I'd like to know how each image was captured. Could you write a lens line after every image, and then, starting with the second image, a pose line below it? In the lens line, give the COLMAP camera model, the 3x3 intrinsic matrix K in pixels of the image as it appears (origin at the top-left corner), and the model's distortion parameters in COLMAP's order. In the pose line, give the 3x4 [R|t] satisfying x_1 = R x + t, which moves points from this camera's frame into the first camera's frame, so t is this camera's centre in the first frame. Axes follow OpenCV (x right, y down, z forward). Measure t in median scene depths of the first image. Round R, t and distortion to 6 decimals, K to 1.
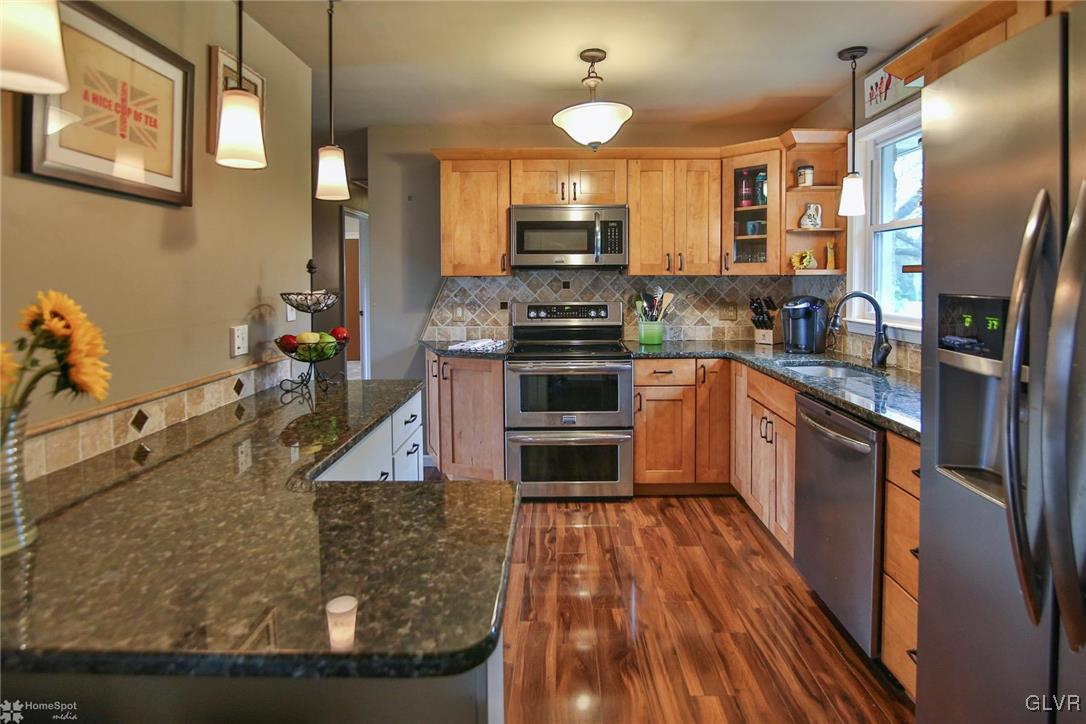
lens RADIAL K [[578.6, 0, 539.4], [0, 578.6, 295.0], [0, 0, 1]] dist [-0.017351, -0.000103]
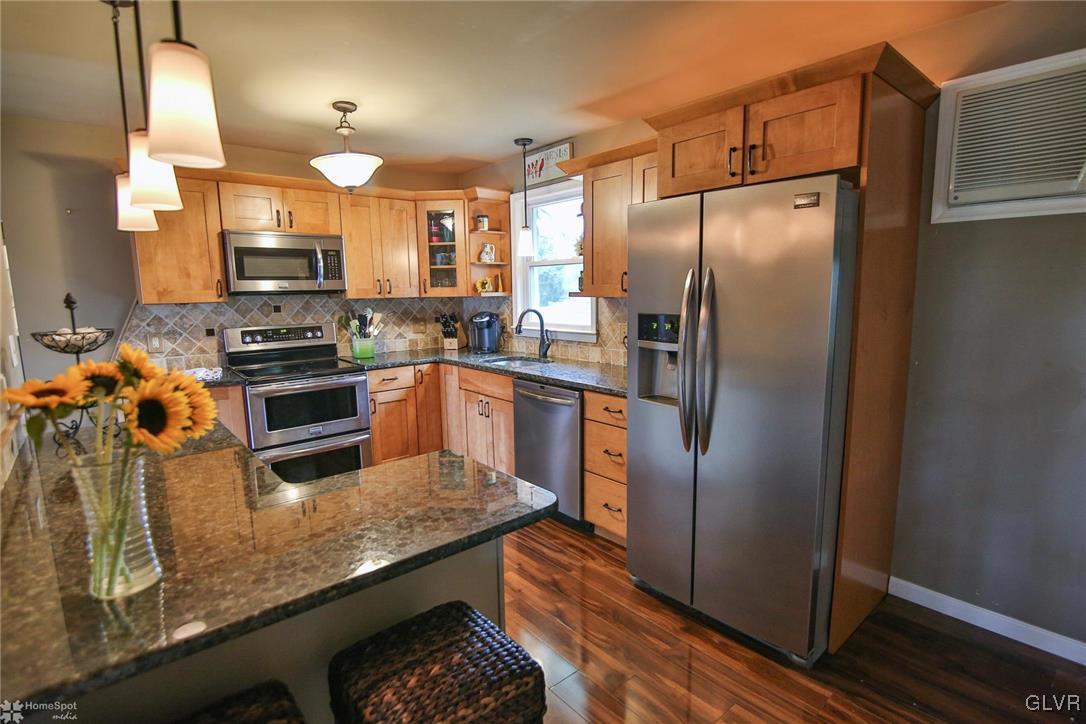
lens RADIAL K [[558.0, 0, 552.9], [0, 558.0, 371.7], [0, 0, 1]] dist [-0.019315, 0.000281]
pose [[0.739140, -0.107765, 0.664875, -0.309853], [0.030089, 0.991415, 0.127242, -0.020638], [-0.672879, -0.074045, 0.736037, -0.093294]]
